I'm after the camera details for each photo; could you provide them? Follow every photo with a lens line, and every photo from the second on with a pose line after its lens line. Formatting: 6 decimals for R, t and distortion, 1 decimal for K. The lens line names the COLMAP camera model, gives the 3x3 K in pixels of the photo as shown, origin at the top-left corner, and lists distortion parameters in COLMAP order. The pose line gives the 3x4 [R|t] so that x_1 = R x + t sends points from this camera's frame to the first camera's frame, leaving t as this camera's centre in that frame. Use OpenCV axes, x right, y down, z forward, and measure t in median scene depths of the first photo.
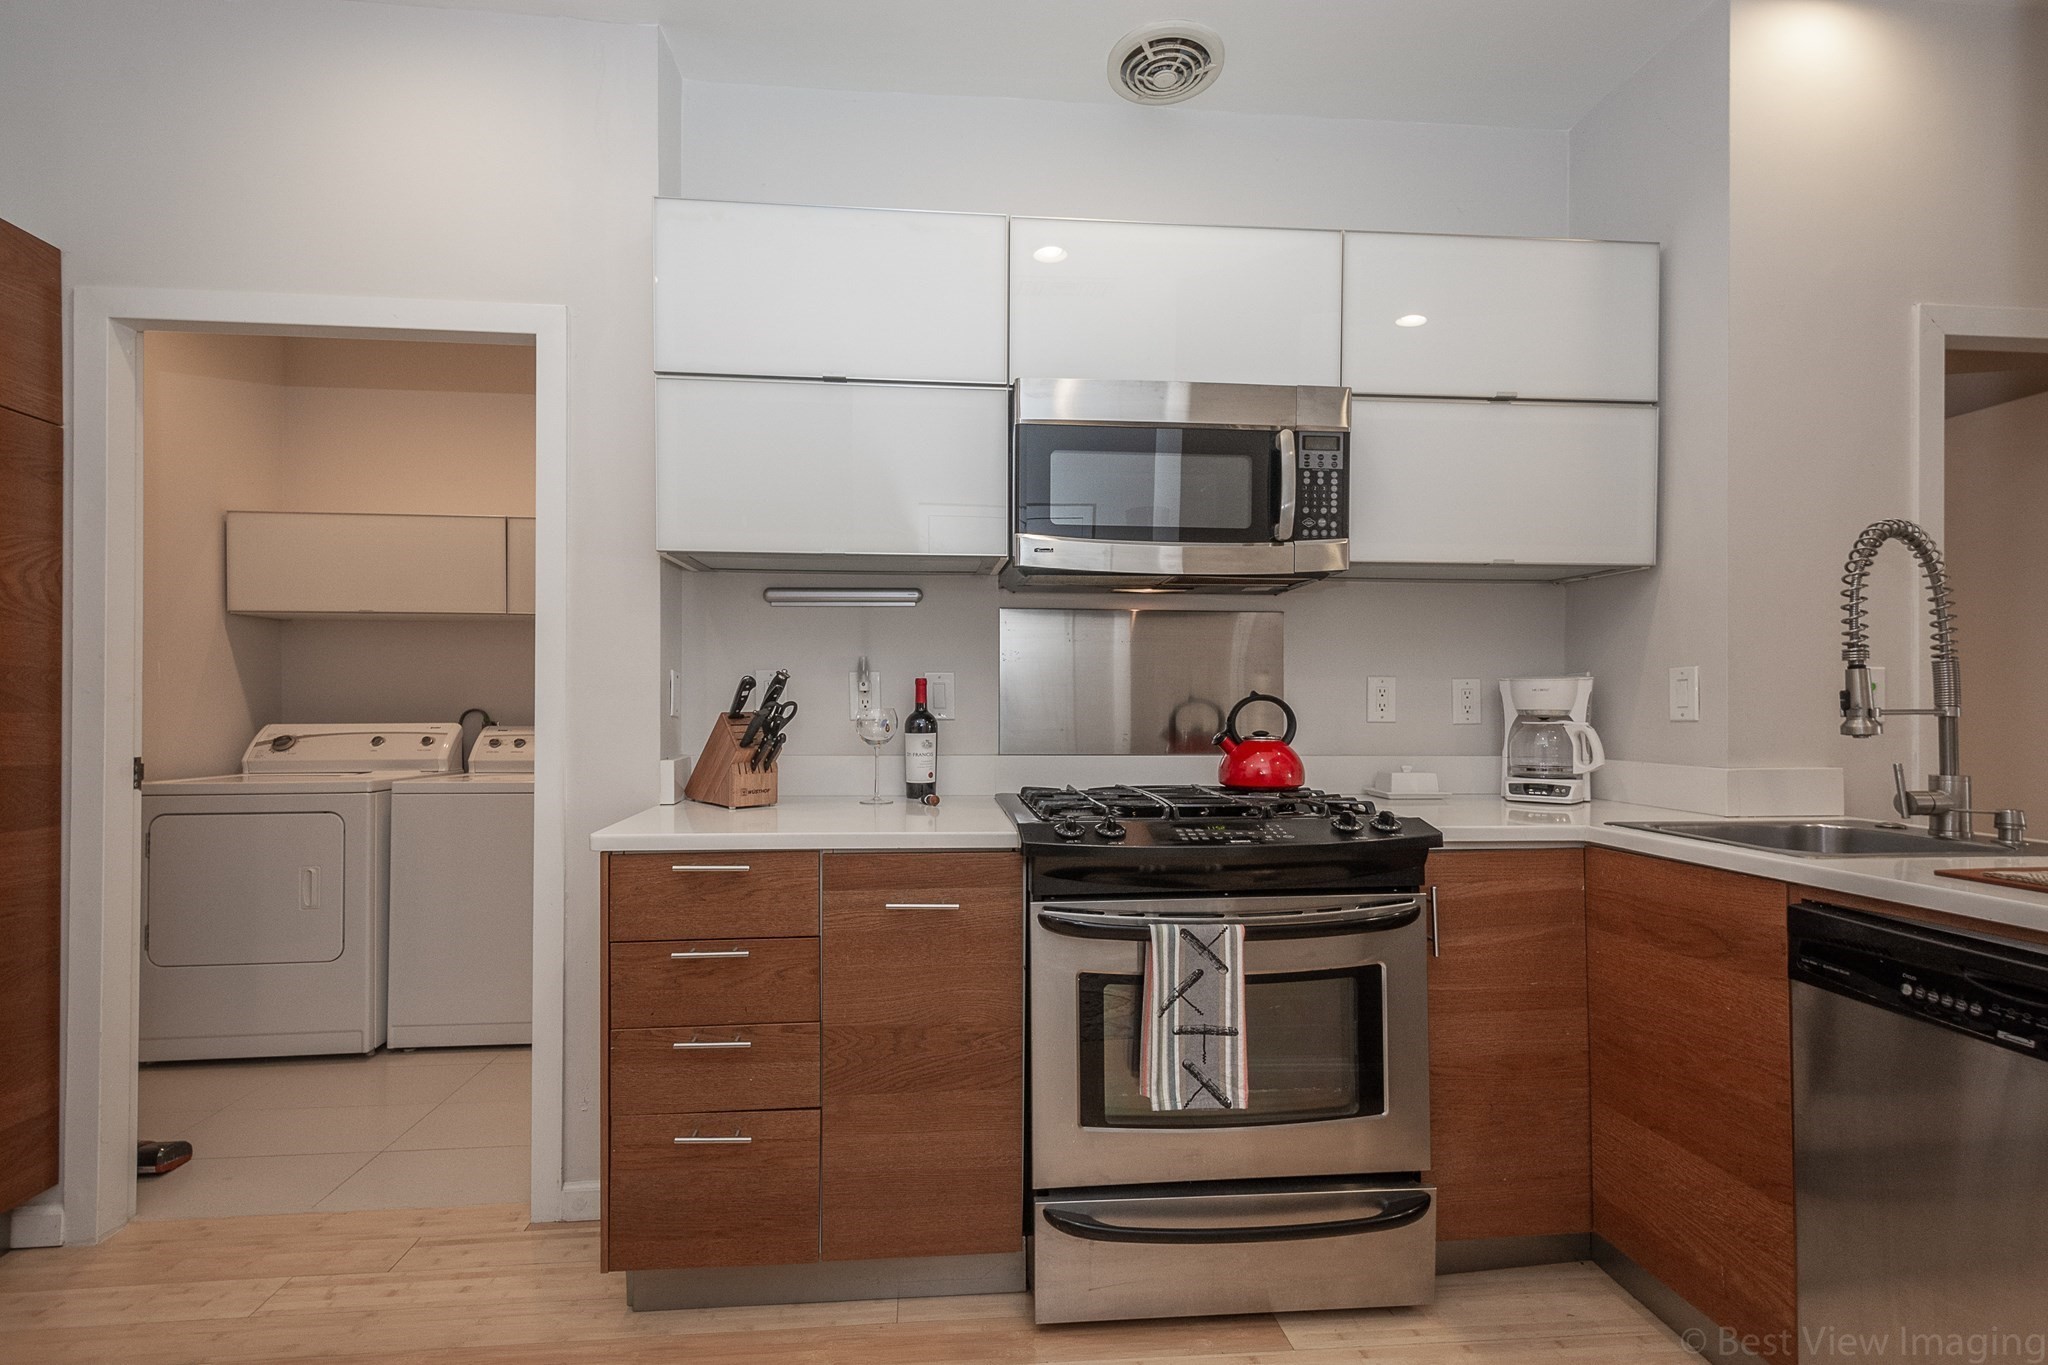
lens RADIAL K [[907.5, 0, 1021.3], [0, 907.5, 696.8], [0, 0, 1]] dist [0.011623, -0.000501]
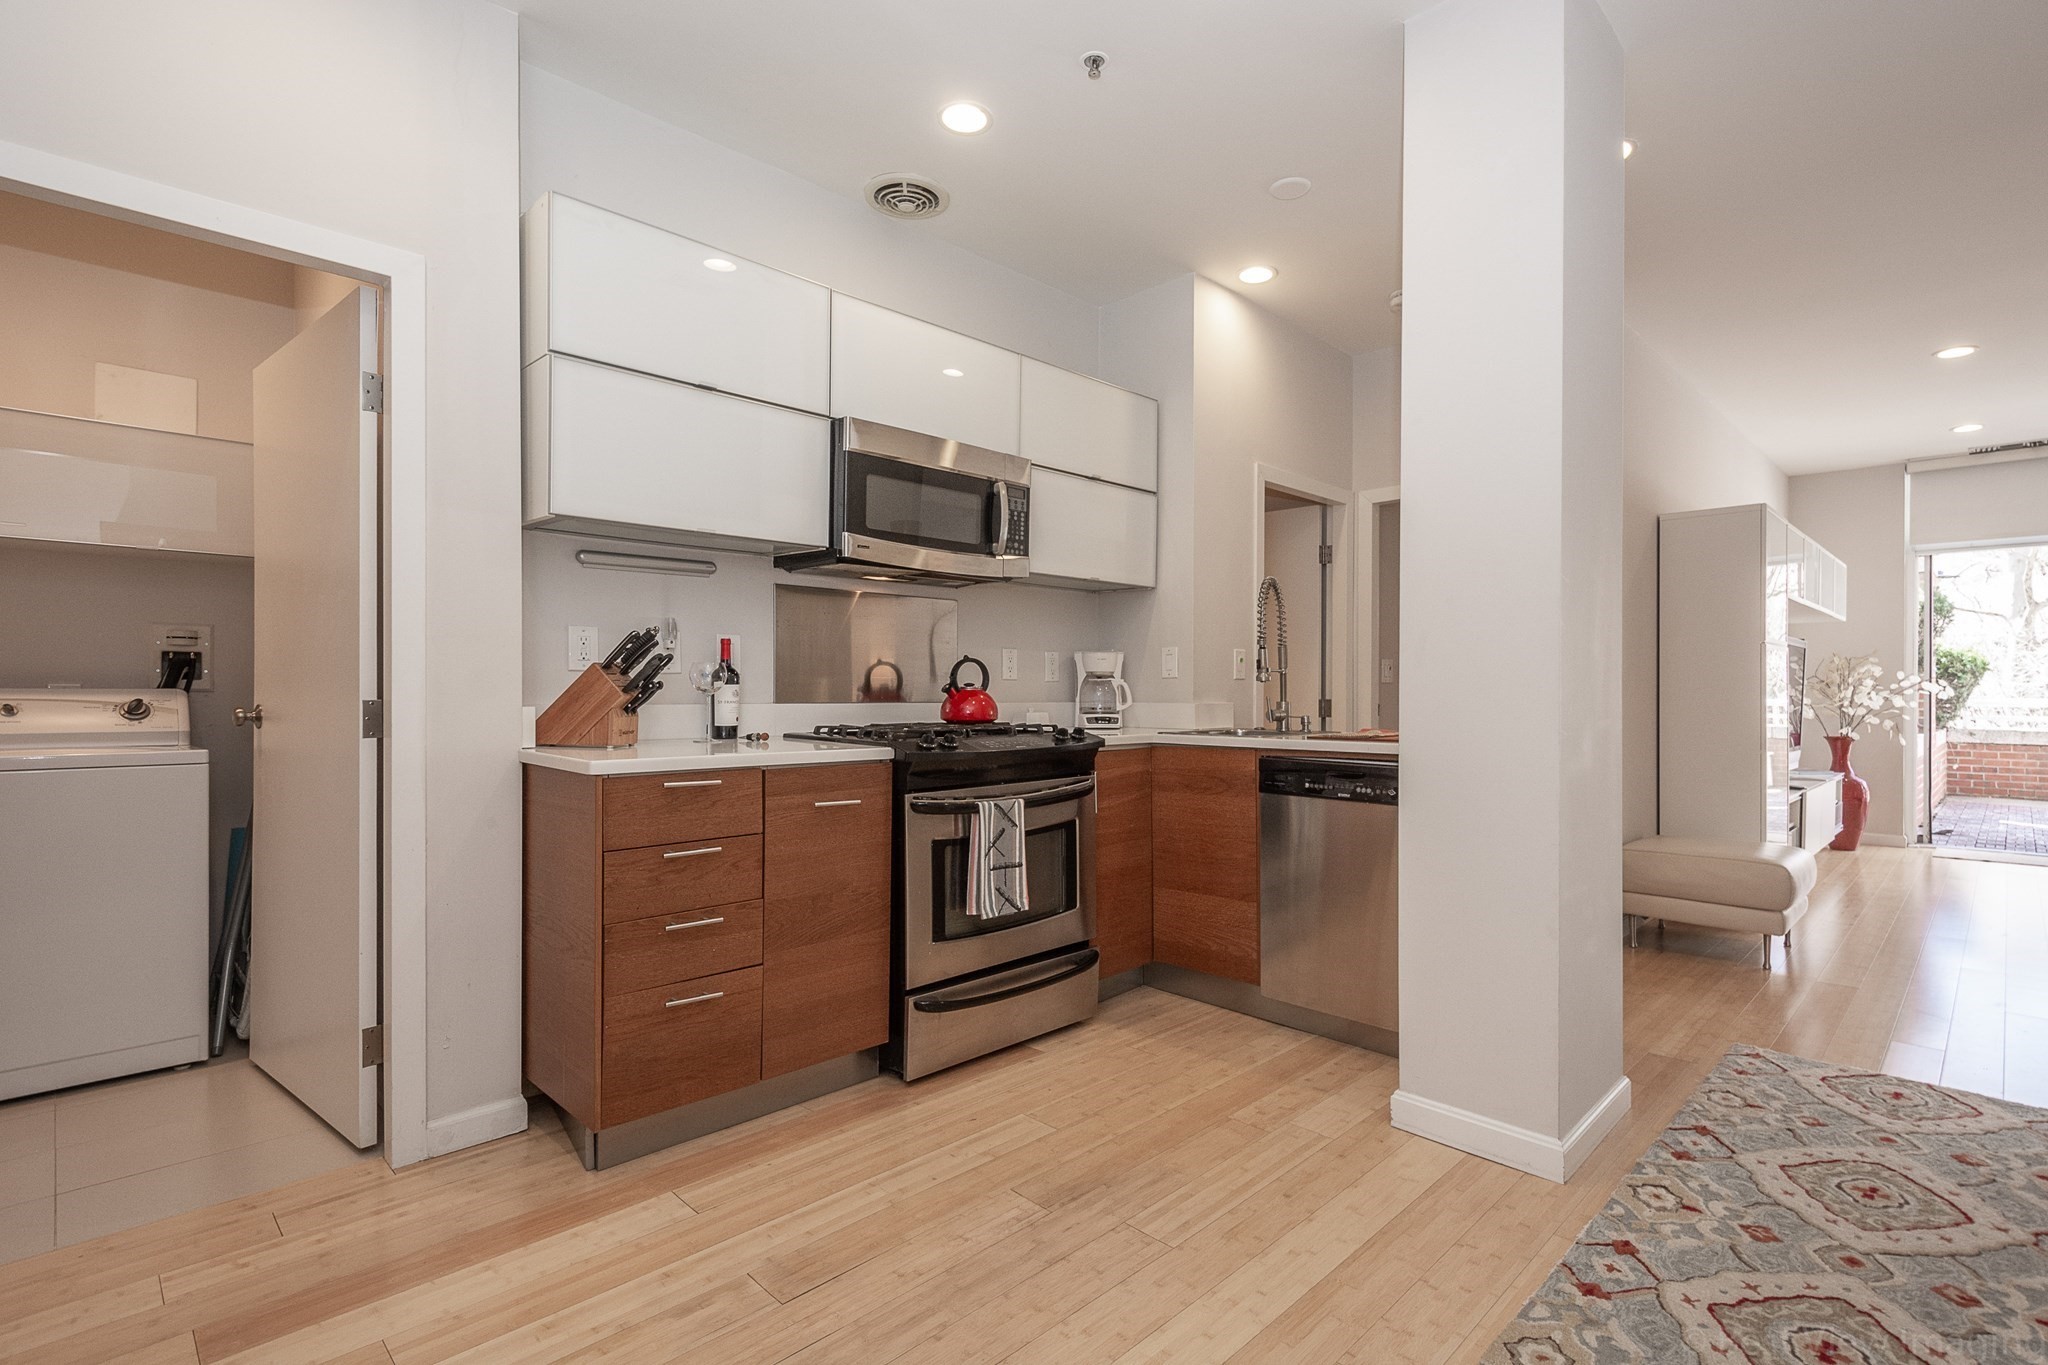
lens RADIAL K [[969.7, 0, 1024.0], [0, 969.7, 682.5], [0, 0, 1]] dist [0.000380, -0.000657]
pose [[0.769504, 0.005888, 0.638615, -0.801492], [-0.008349, 0.999965, 0.000840, 0.042697], [-0.638587, -0.005978, 0.769526, -0.298966]]
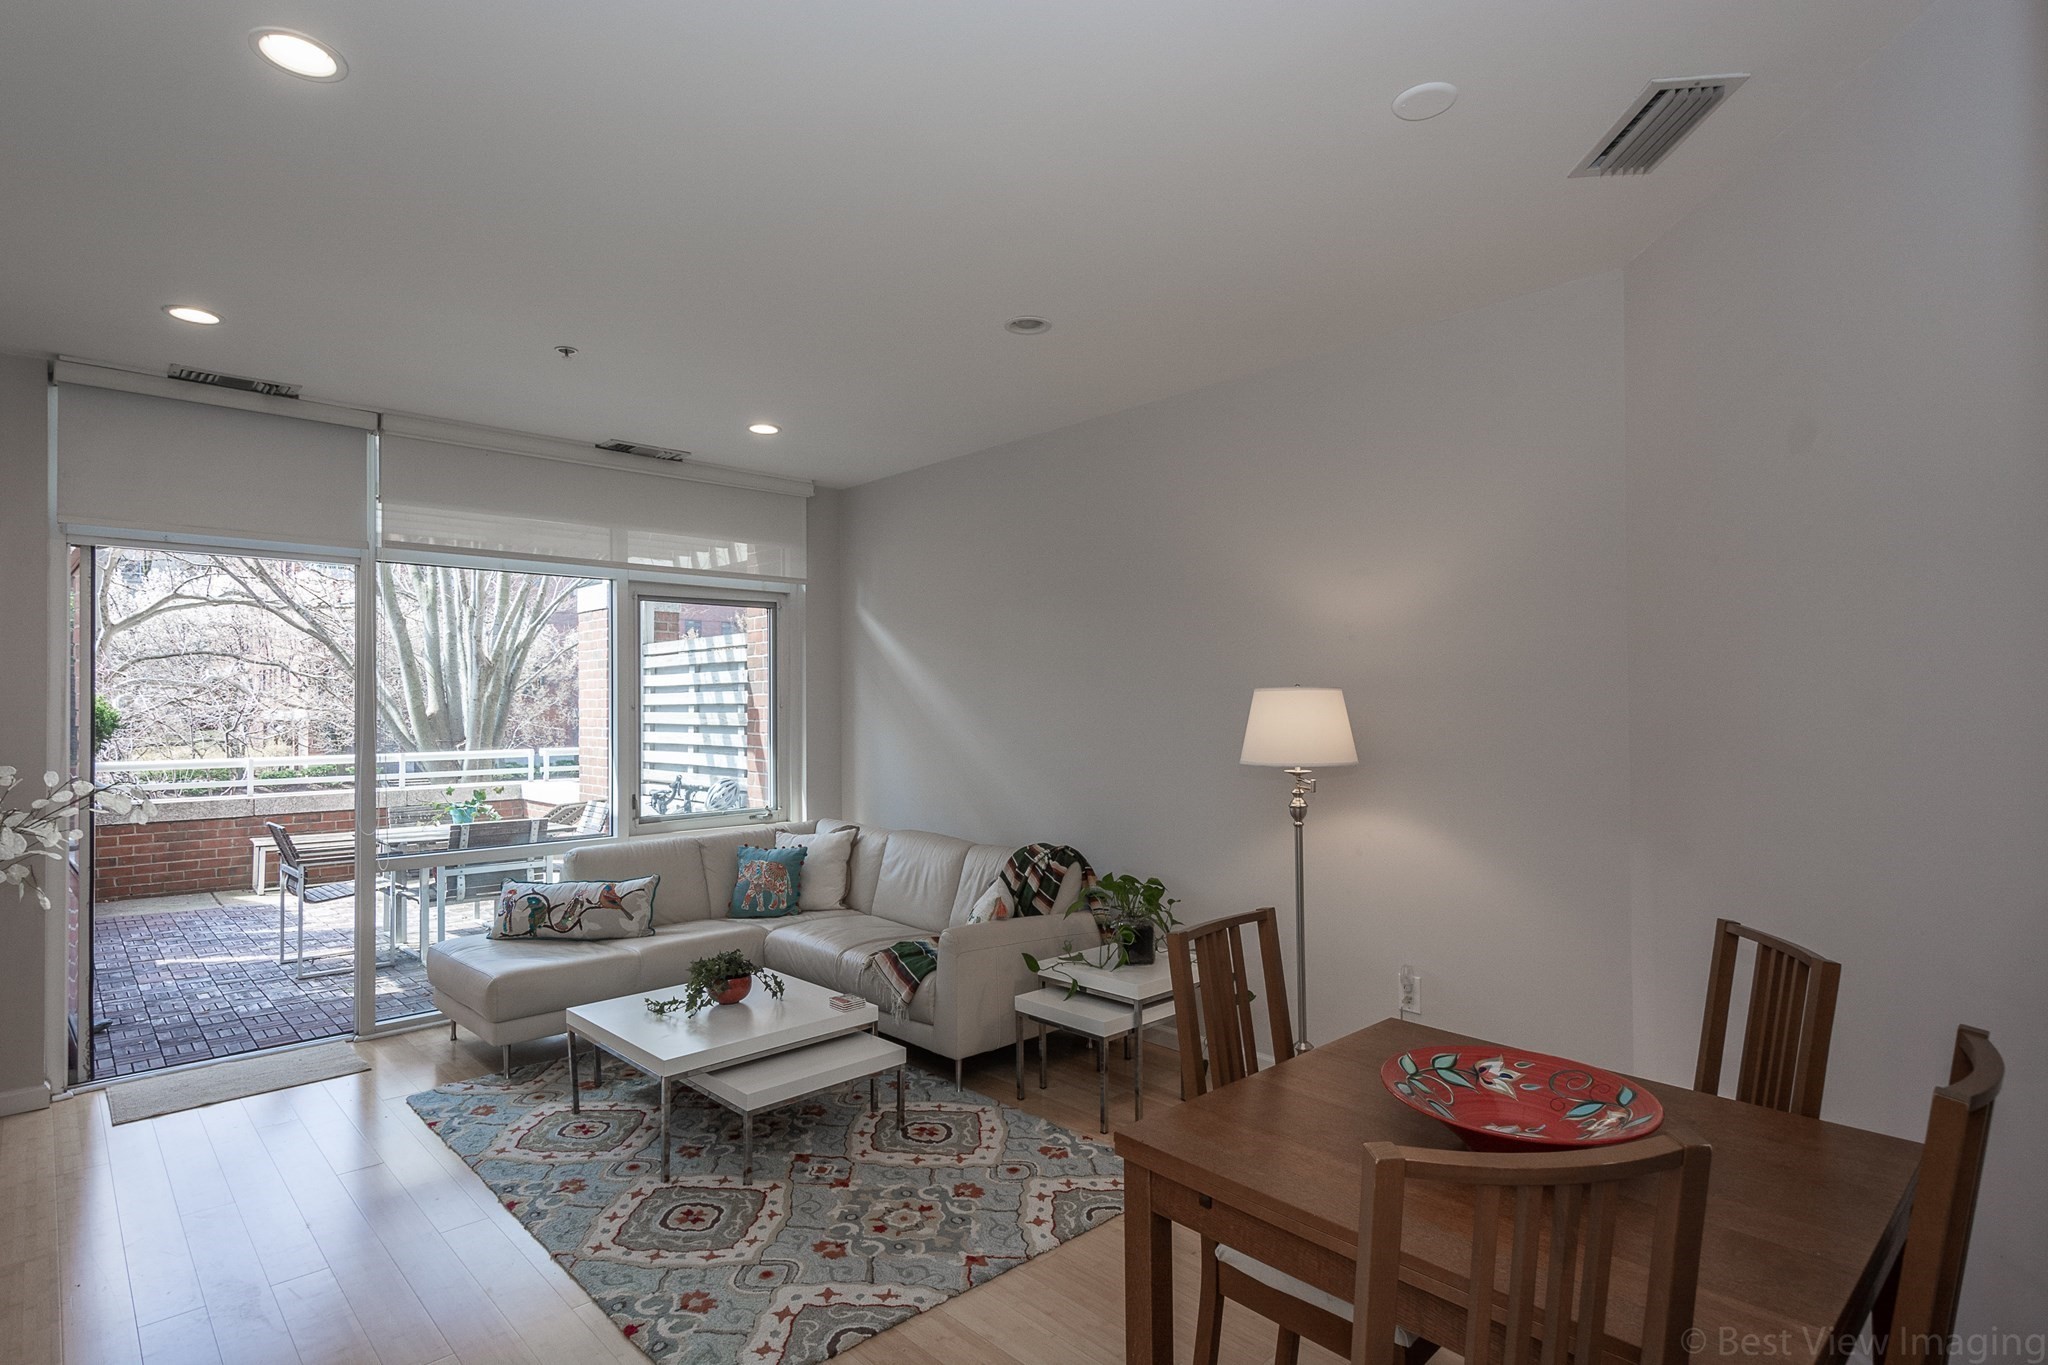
lens RADIAL K [[1059.5, 0, 1034.1], [0, 1059.5, 700.1], [0, 0, 1]] dist [0.004136, -0.000557]
pose [[-0.621775, 0.004773, 0.783182, 1.404770], [-0.003154, 0.999958, -0.008598, -0.146548], [-0.783190, -0.007816, -0.621733, 0.205563]]
